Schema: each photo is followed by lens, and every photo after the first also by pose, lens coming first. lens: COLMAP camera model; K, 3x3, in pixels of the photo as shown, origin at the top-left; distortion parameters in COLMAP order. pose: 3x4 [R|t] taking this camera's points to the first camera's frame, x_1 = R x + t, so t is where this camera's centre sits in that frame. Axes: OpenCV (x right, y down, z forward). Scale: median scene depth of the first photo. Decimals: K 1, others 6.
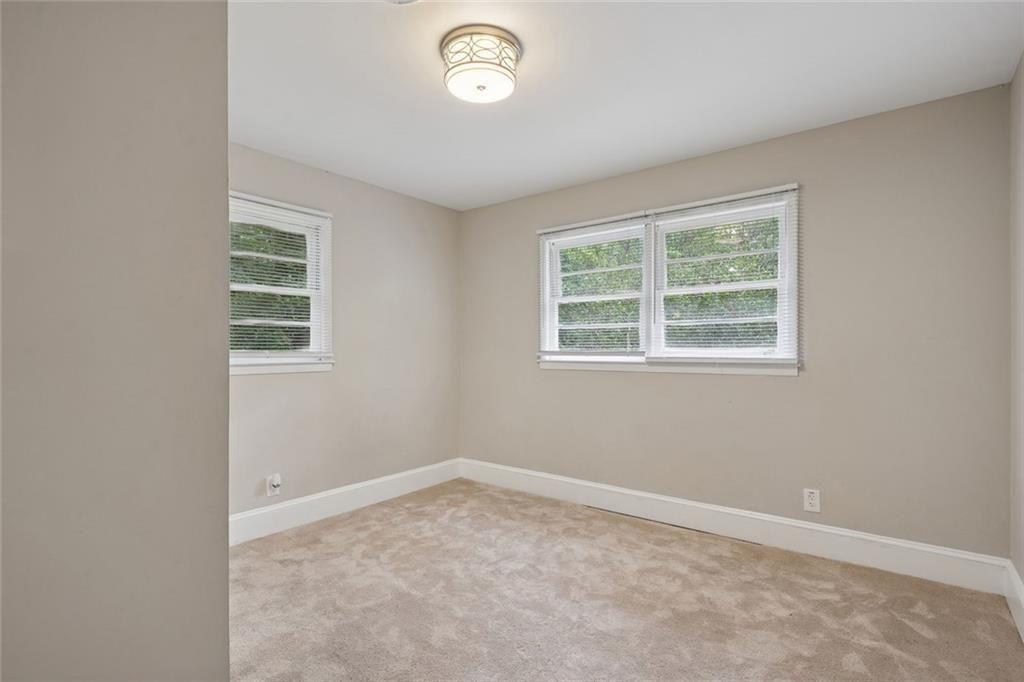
lens RADIAL K [[508.6, 0, 512.7], [0, 508.6, 346.4], [0, 0, 1]] dist [-0.000584, -0.001076]
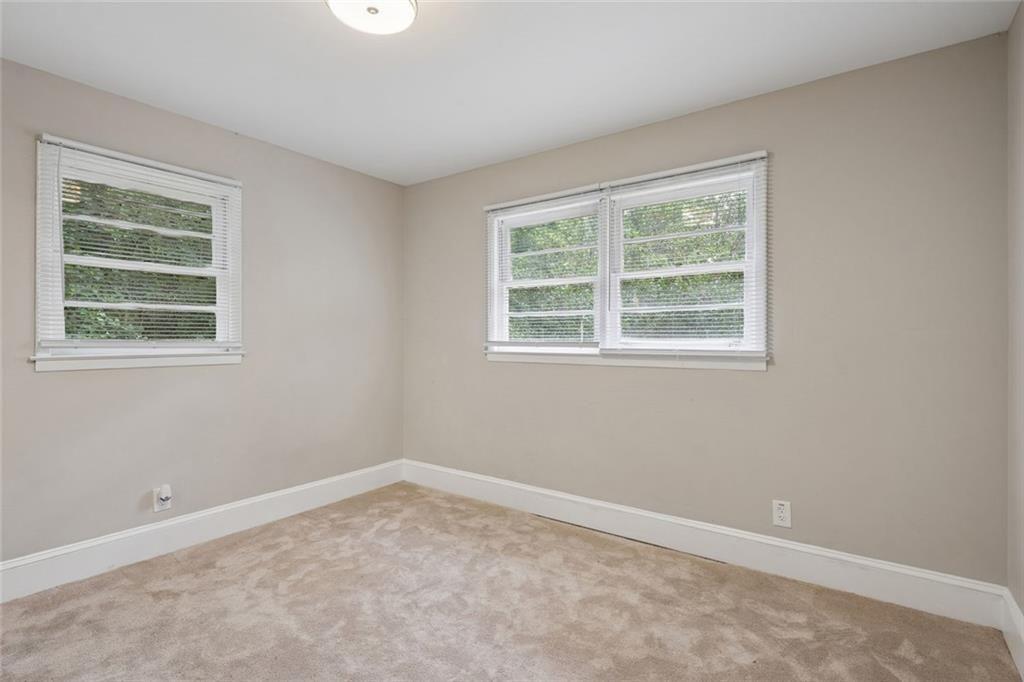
lens RADIAL K [[511.4, 0, 512.5], [0, 511.4, 333.7], [0, 0, 1]] dist [-0.001866, -0.000194]
pose [[0.999239, 0.004019, 0.038806, 0.088564], [-0.003852, 0.999983, -0.004361, -0.000494], [-0.038823, 0.004208, 0.999237, 0.135880]]
